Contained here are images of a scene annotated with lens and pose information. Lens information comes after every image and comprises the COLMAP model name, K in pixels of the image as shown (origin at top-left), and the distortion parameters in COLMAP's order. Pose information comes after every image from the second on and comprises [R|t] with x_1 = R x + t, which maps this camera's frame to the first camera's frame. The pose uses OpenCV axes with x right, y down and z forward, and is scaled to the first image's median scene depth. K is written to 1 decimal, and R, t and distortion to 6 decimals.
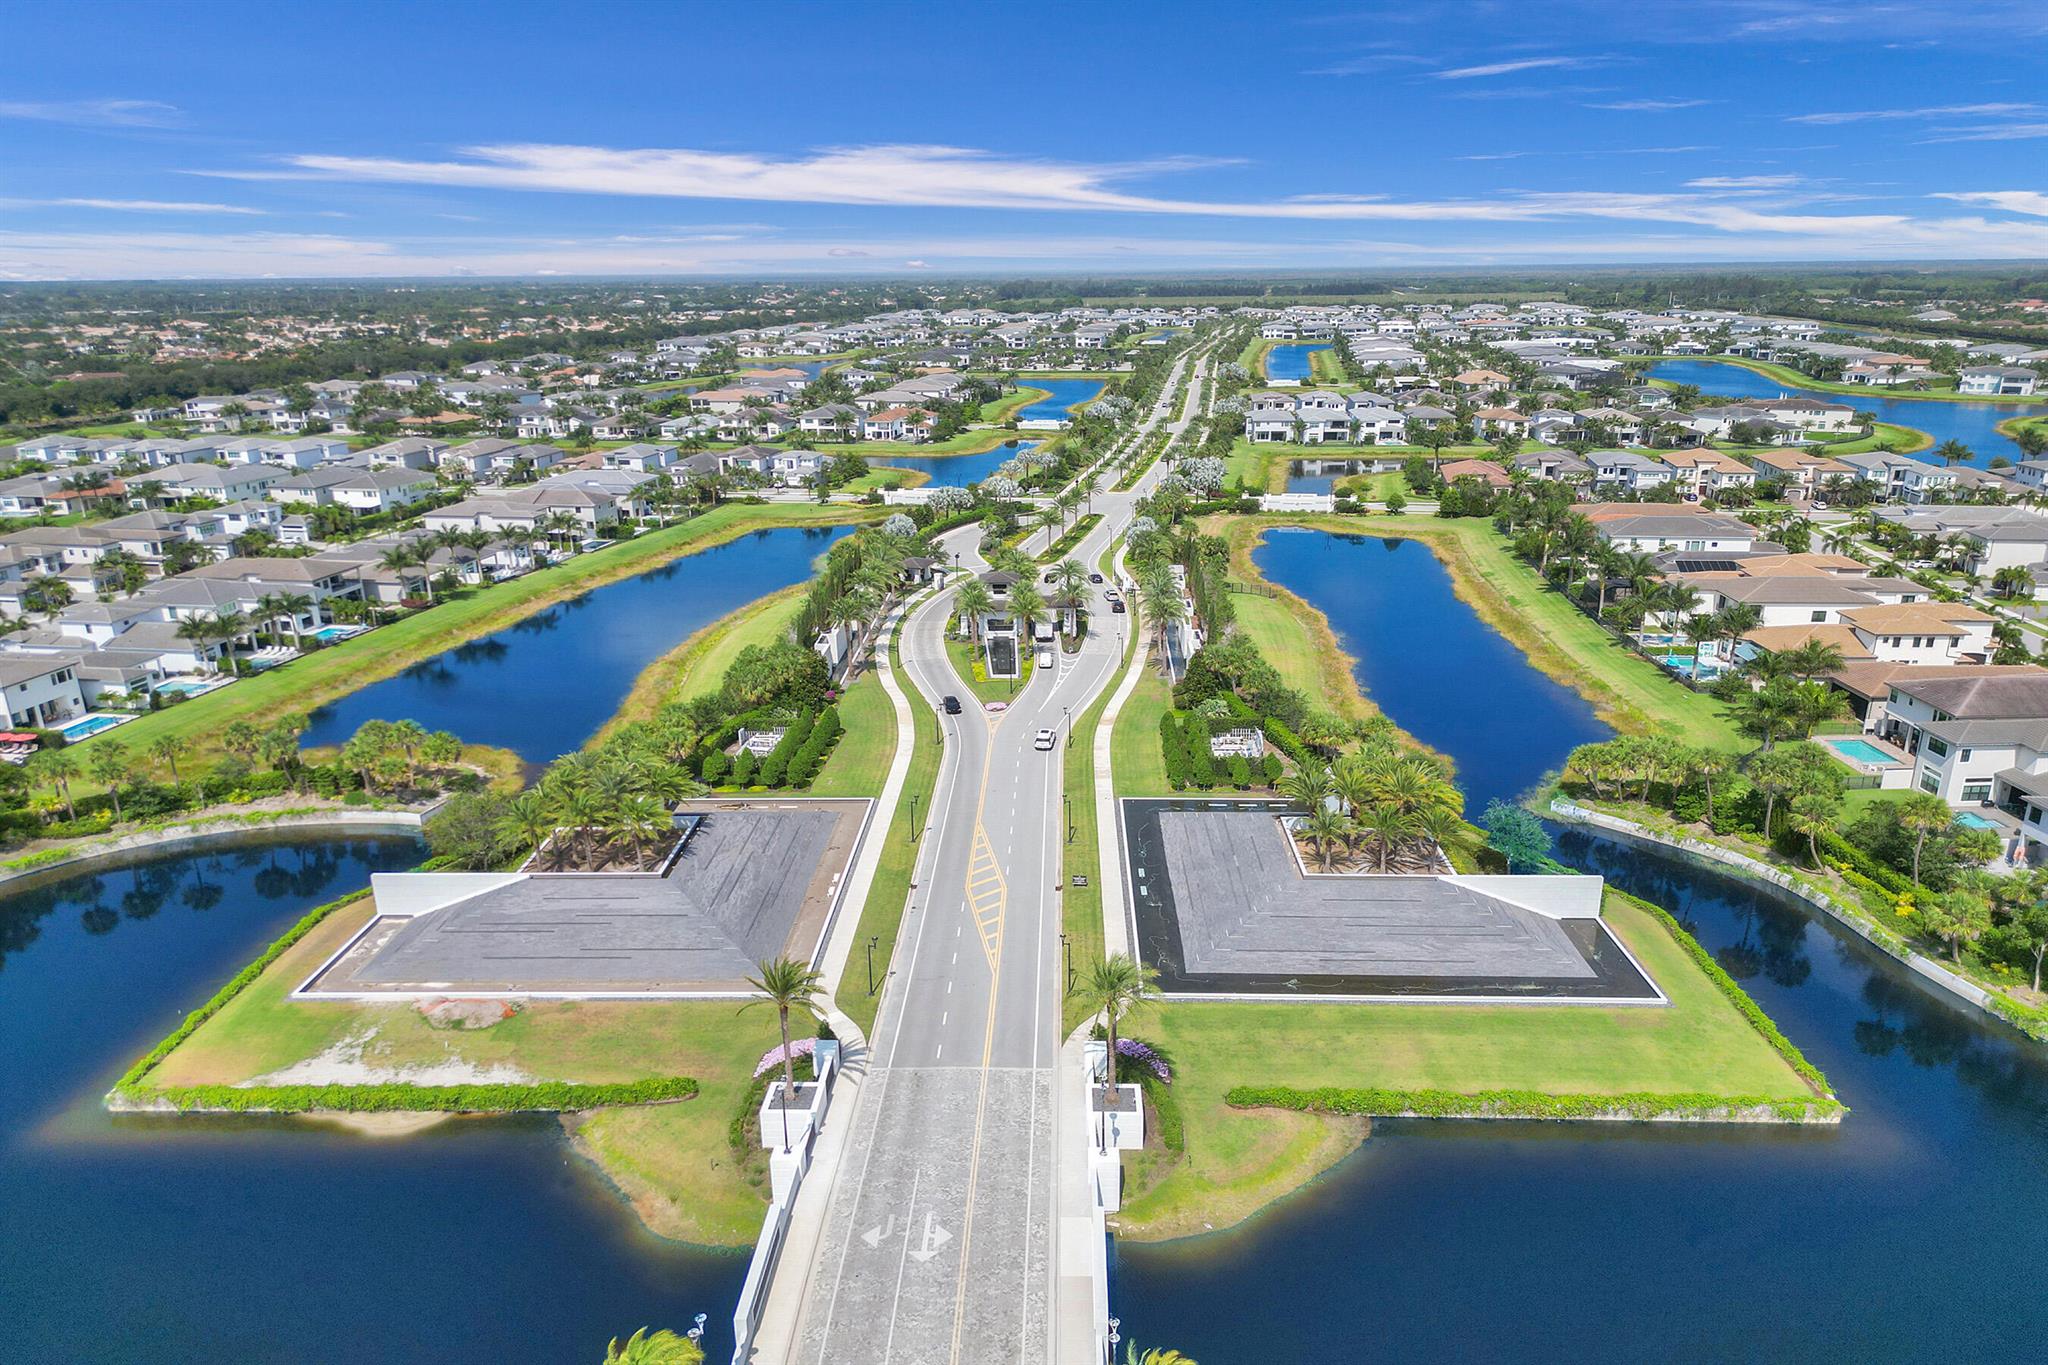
lens RADIAL K [[1453.8, 0, 1020.0], [0, 1453.8, 641.6], [0, 0, 1]] dist [0.118763, -0.153539]
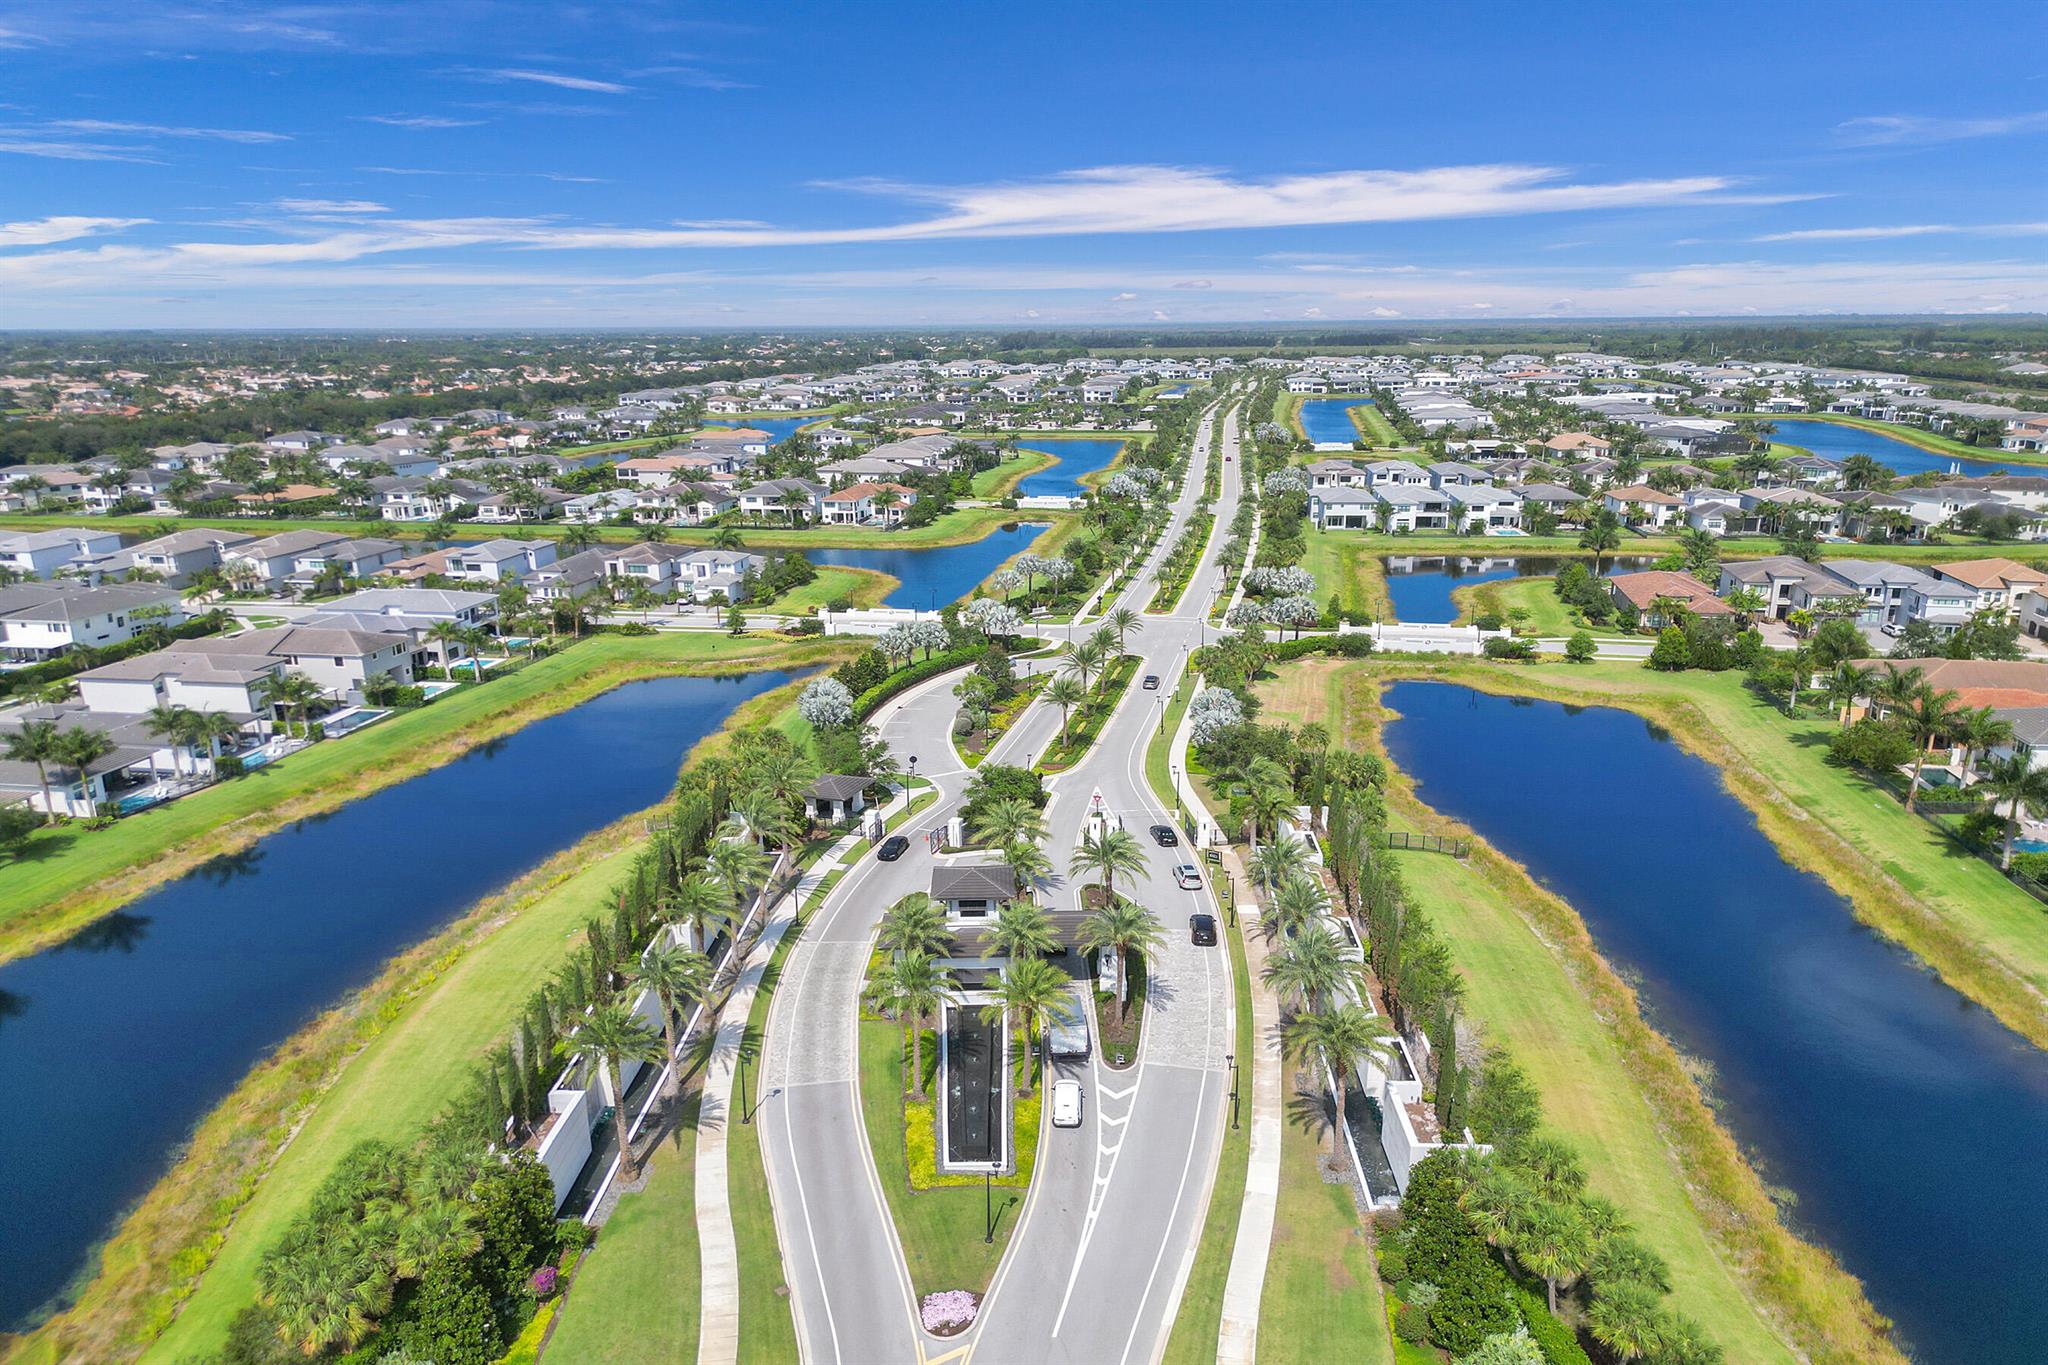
lens RADIAL K [[1453.8, 0, 1020.0], [0, 1453.8, 641.6], [0, 0, 1]] dist [0.118763, -0.153539]
pose [[0.999996, 0.001576, -0.002134, 0.001896], [-0.001646, 0.999443, -0.033327, -0.060432], [0.002080, 0.033330, 0.999442, 0.270699]]
